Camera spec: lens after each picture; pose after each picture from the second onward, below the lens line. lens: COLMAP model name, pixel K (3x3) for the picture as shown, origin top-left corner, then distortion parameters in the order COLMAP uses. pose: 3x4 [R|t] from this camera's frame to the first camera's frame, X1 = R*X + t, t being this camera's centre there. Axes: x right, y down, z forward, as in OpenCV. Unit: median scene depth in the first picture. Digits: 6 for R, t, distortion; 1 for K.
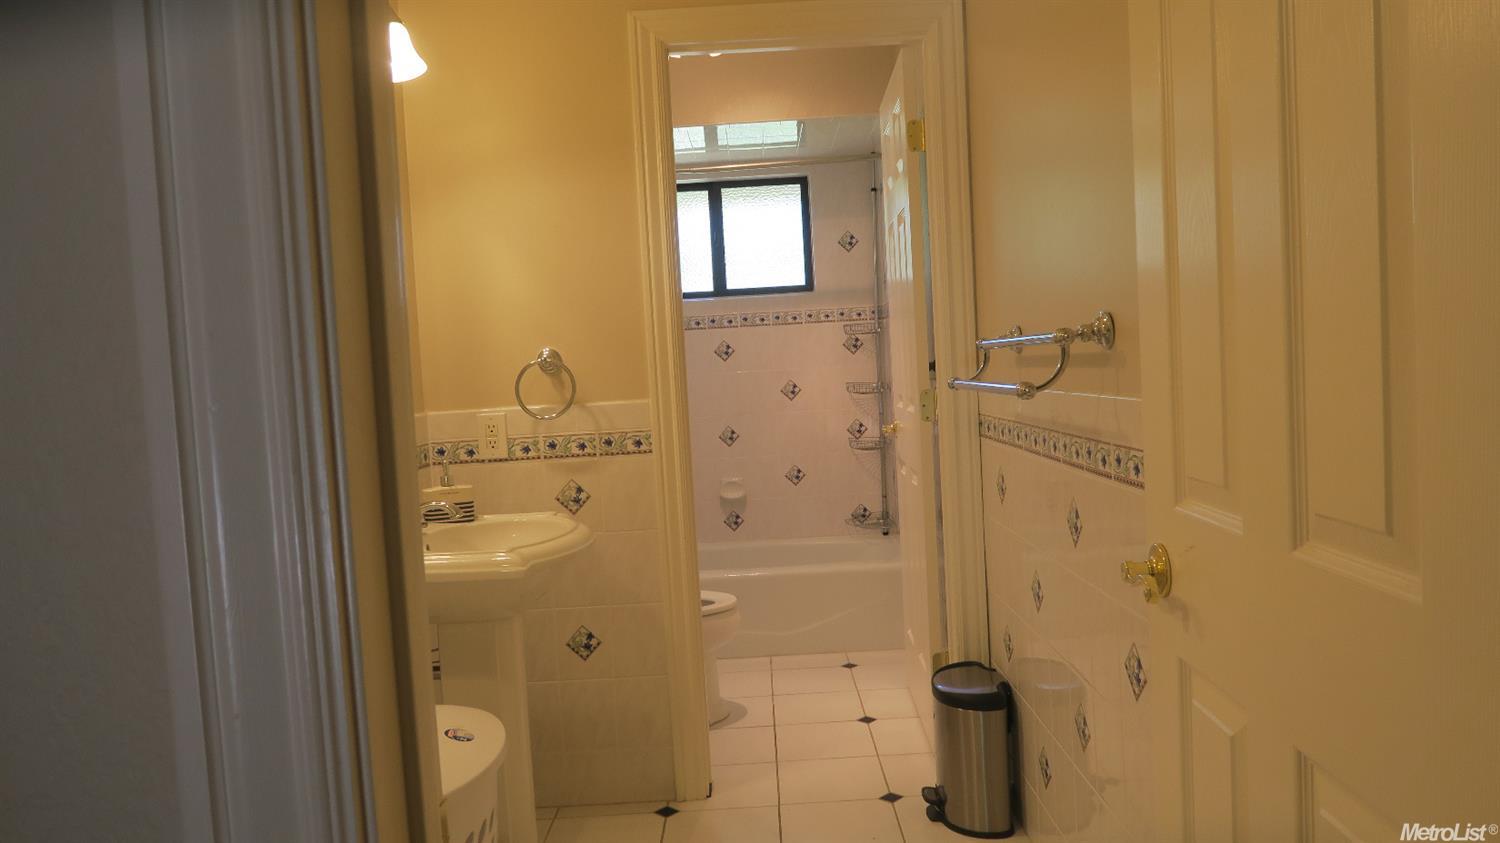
lens RADIAL K [[1036.8, 0, 750.0], [0, 1036.8, 421.5], [0, 0, 1]] dist [-0.021000, 0.001149]
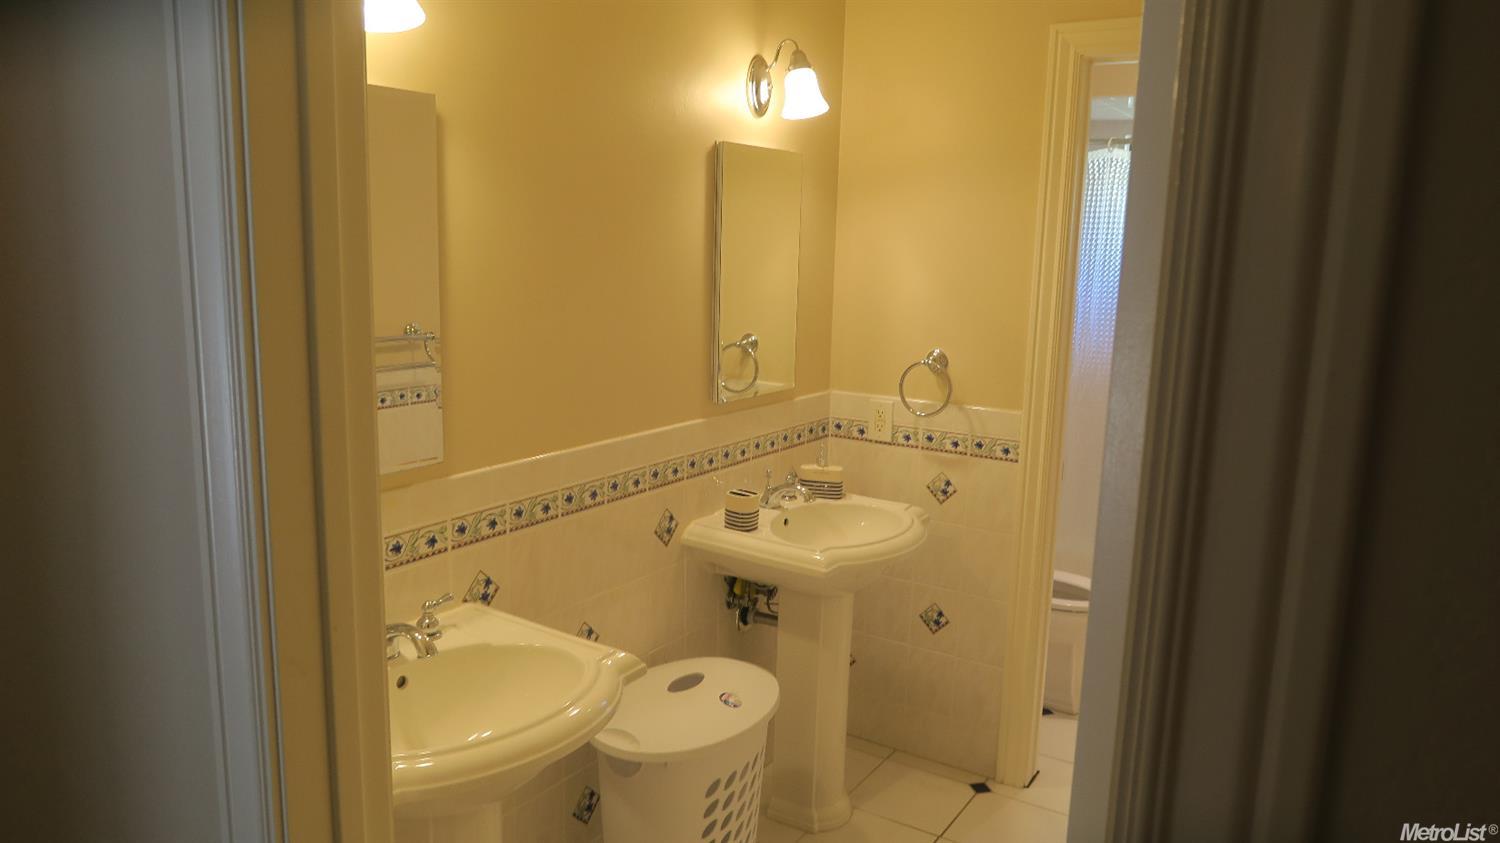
lens RADIAL K [[1036.8, 0, 750.0], [0, 1036.8, 421.5], [0, 0, 1]] dist [-0.021000, 0.001149]
pose [[0.836270, 0.172849, -0.520361, 0.213982], [-0.102828, 0.981614, 0.160809, -0.149659], [0.538590, -0.080972, 0.838668, -0.011479]]
